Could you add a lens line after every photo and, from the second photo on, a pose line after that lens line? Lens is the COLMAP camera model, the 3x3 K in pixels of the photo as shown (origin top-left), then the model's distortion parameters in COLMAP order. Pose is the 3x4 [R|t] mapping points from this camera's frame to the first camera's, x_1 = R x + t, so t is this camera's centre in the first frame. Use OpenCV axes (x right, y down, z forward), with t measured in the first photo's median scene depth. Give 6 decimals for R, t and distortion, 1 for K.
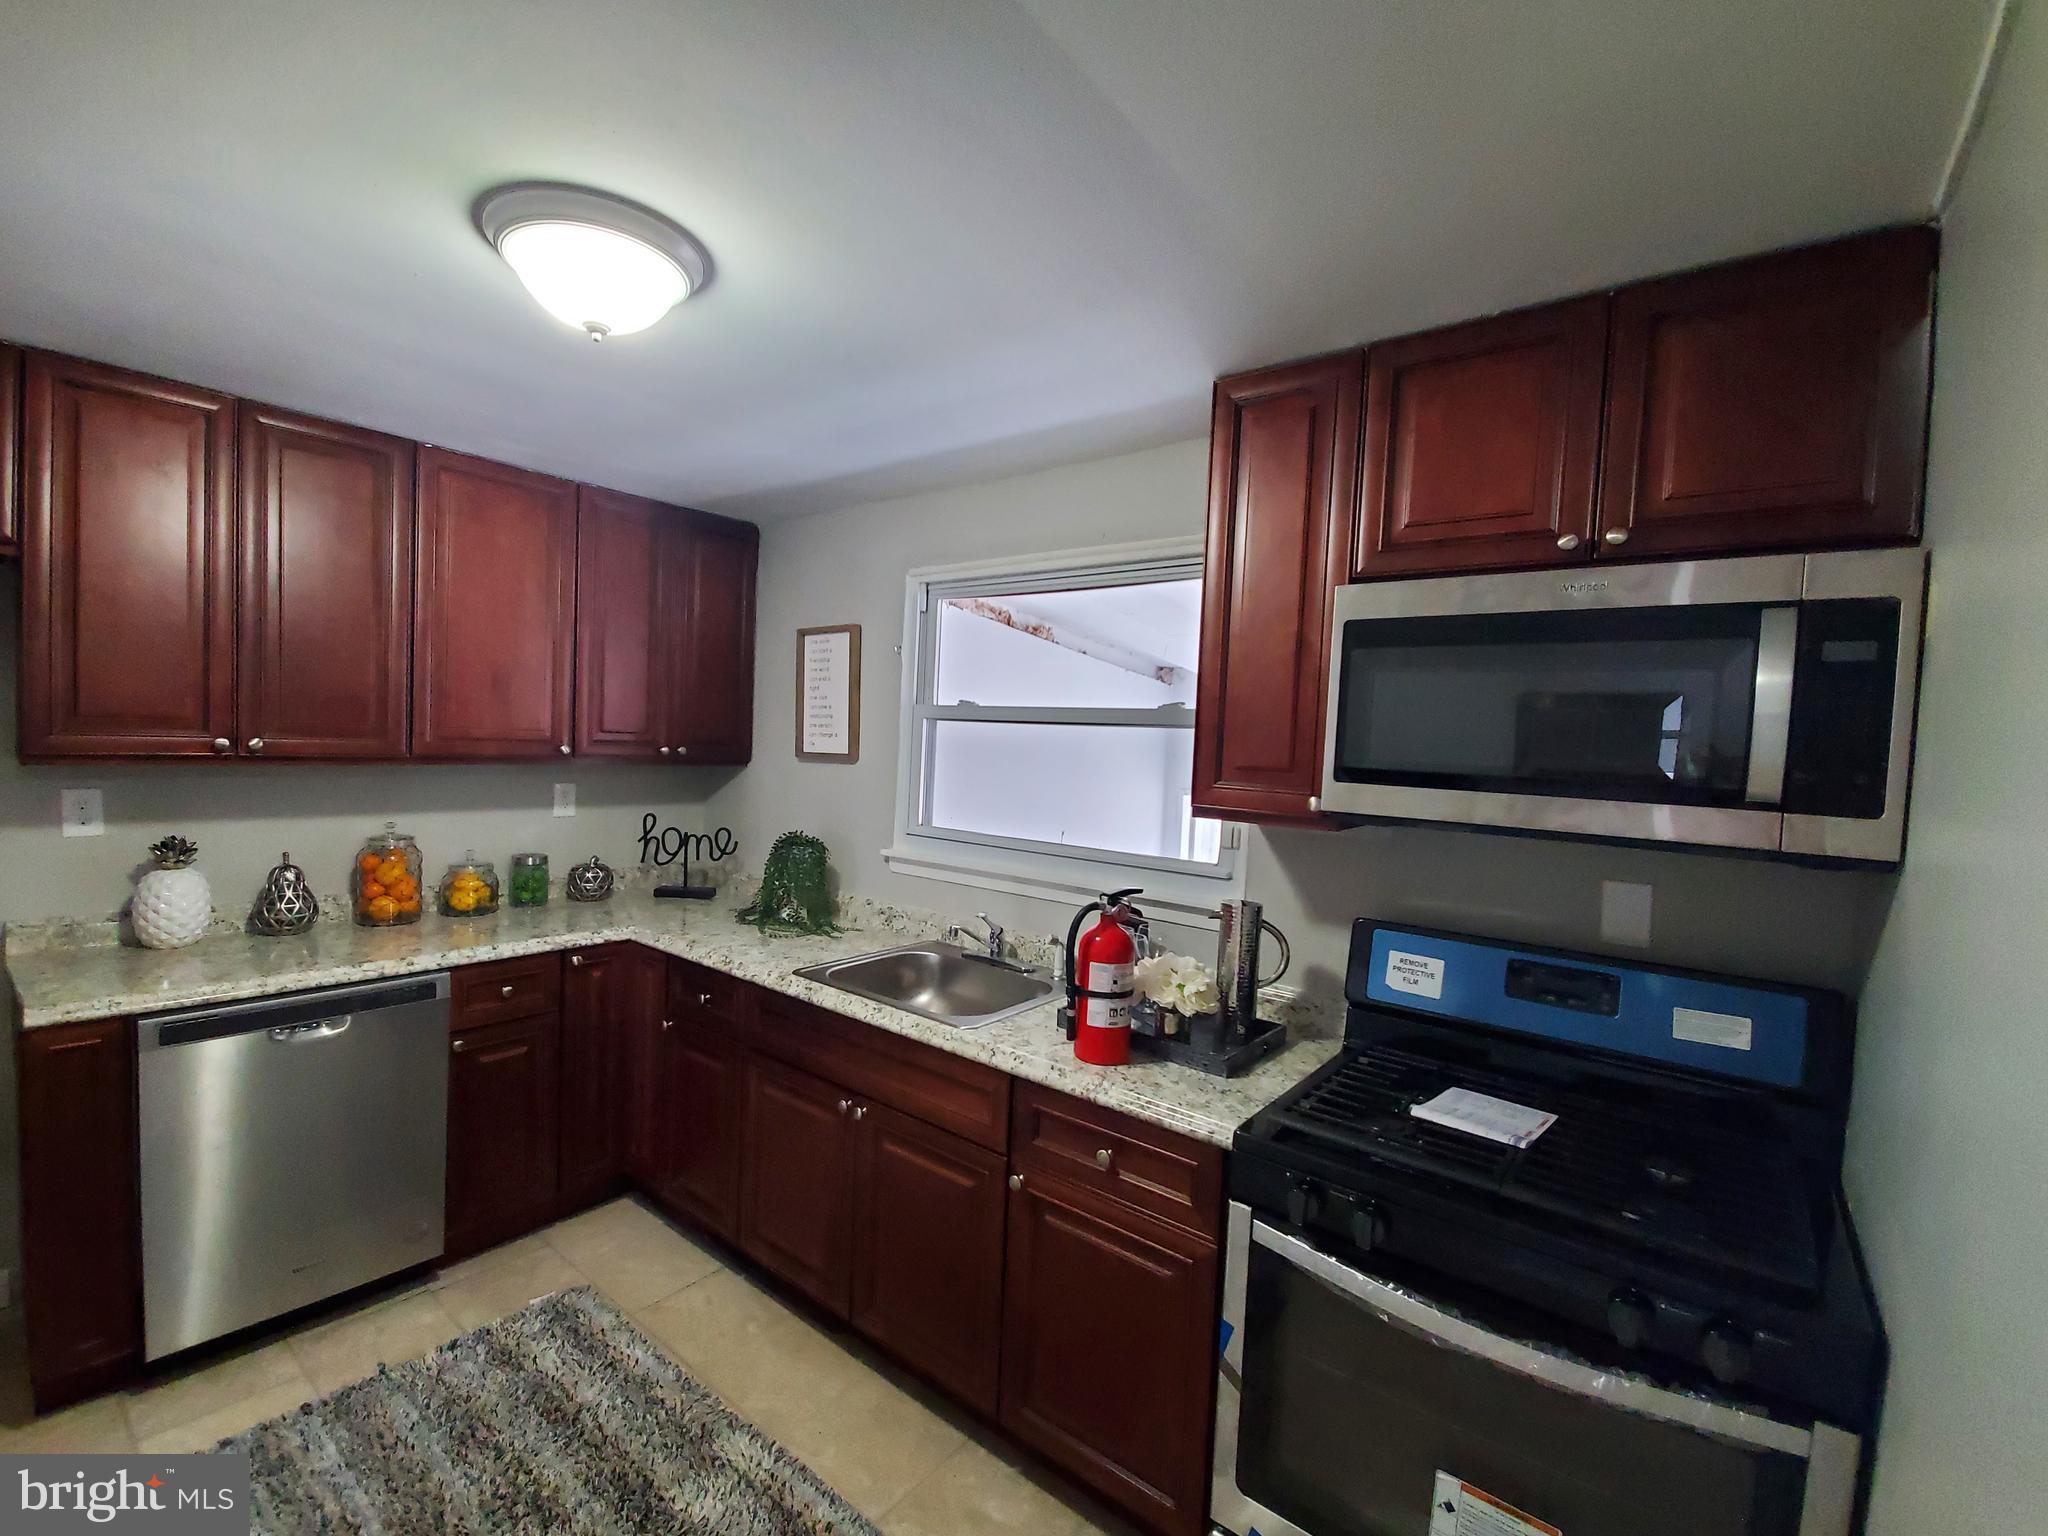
lens RADIAL K [[888.5, 0, 1003.0], [0, 888.5, 770.9], [0, 0, 1]] dist [0.001751, -0.000163]
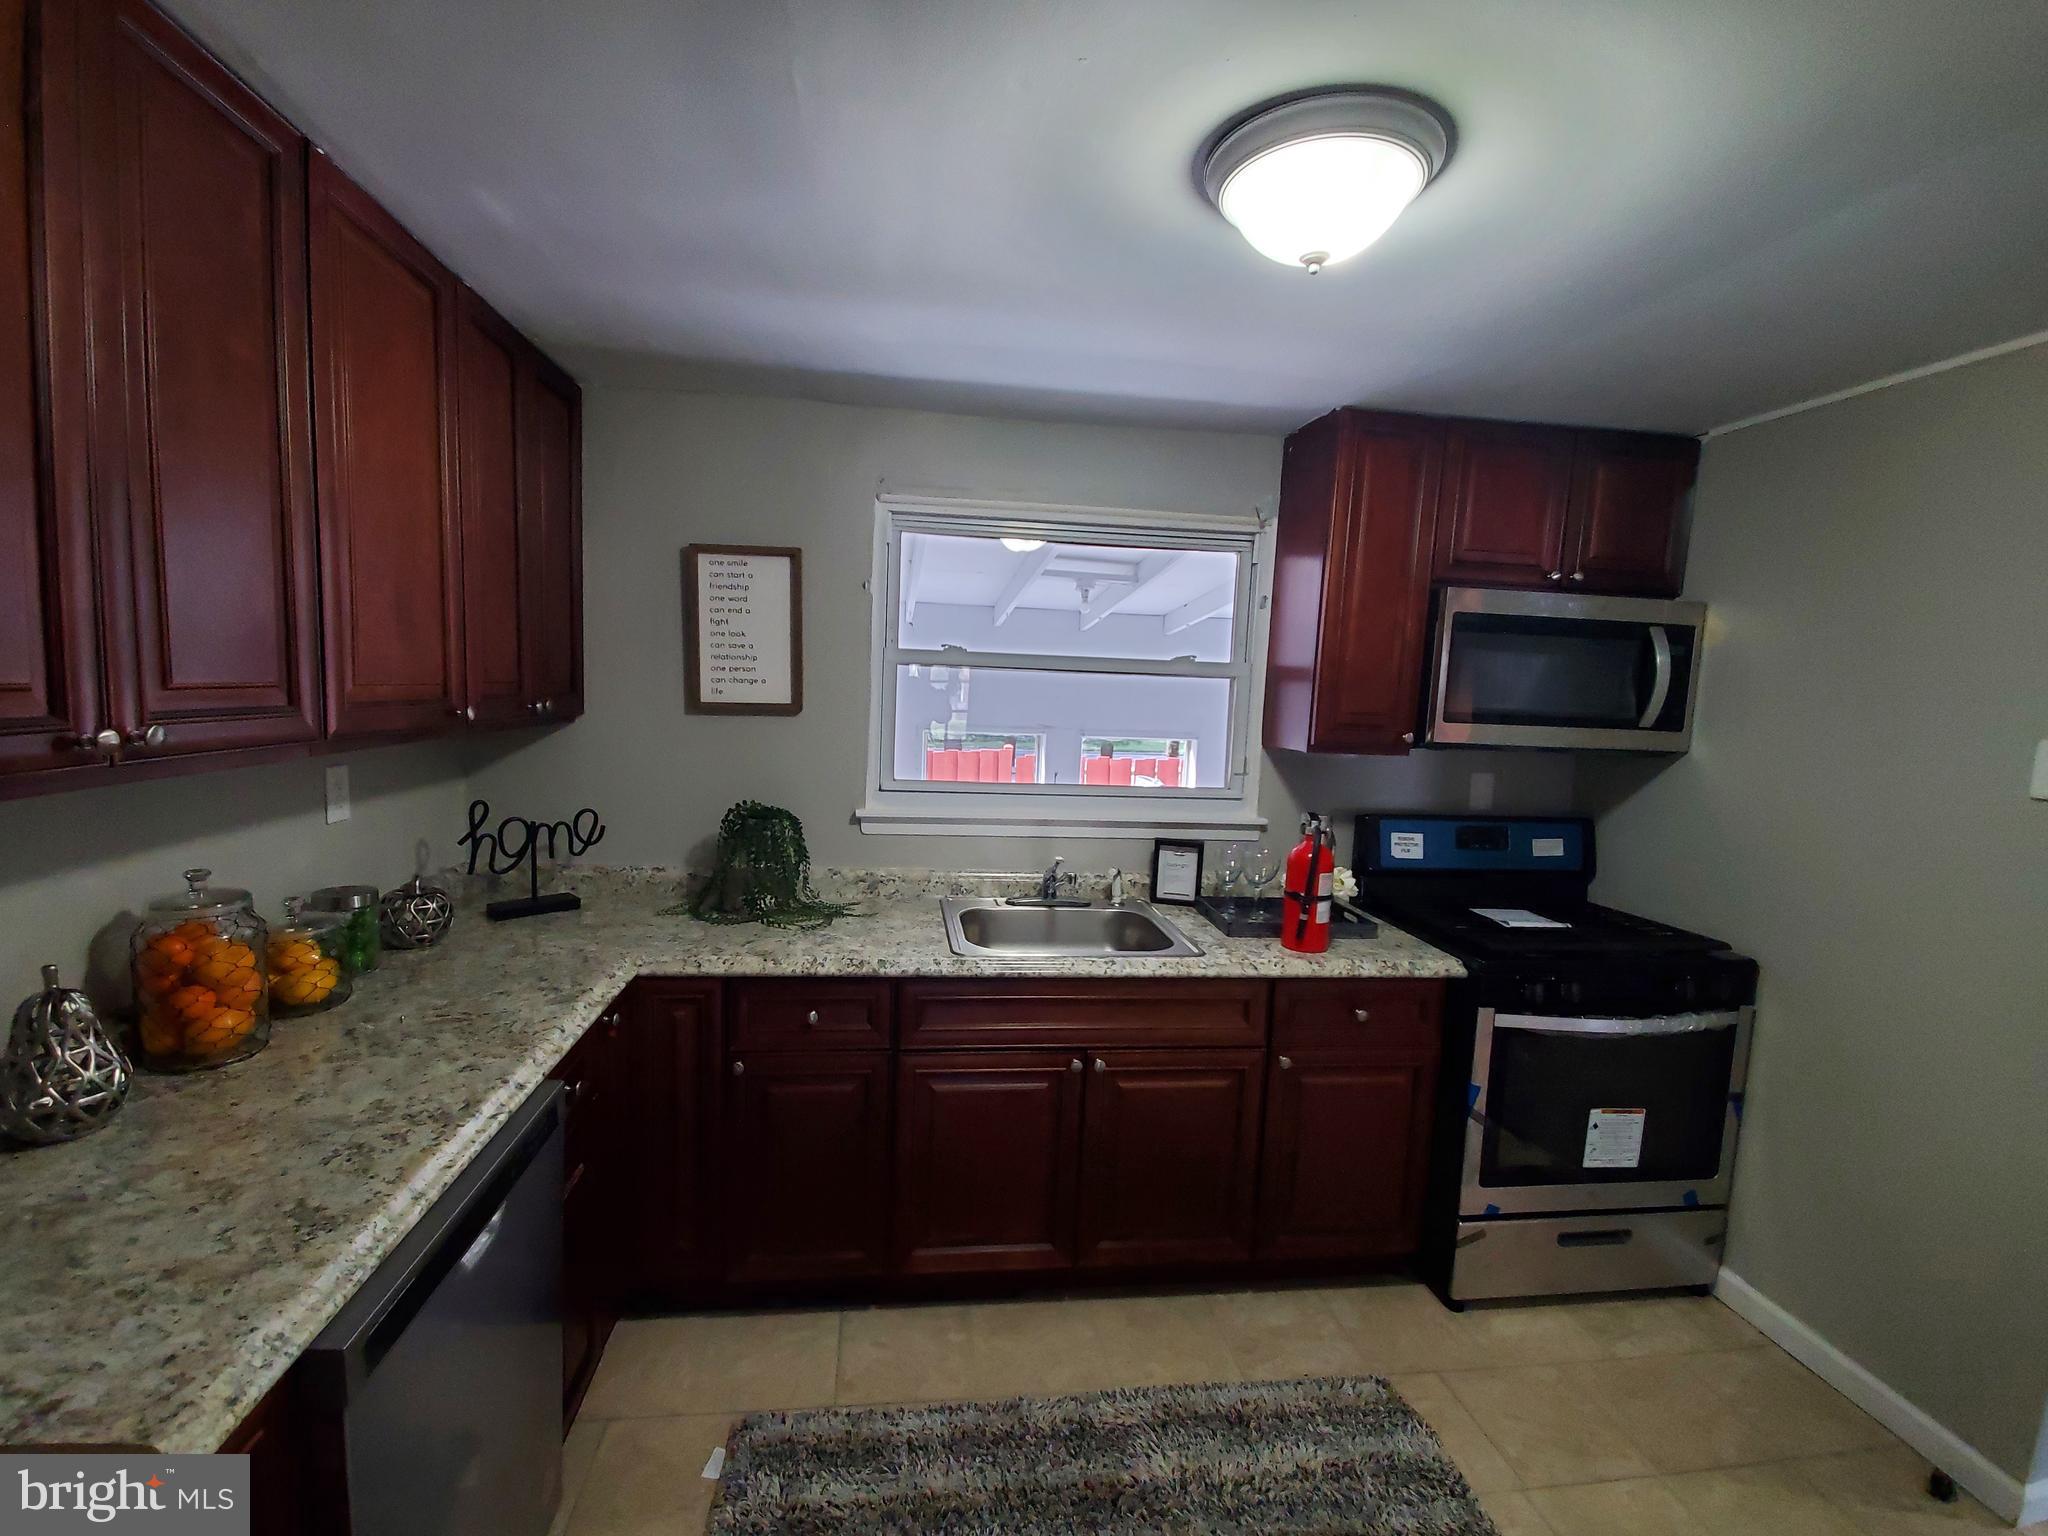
lens RADIAL K [[888.5, 0, 1003.0], [0, 888.5, 770.9], [0, 0, 1]] dist [0.001751, -0.000163]
pose [[0.695332, -0.085199, 0.713620, -0.786873], [0.018509, 0.994742, 0.100727, -0.045658], [-0.718450, -0.056830, 0.693253, 0.331131]]
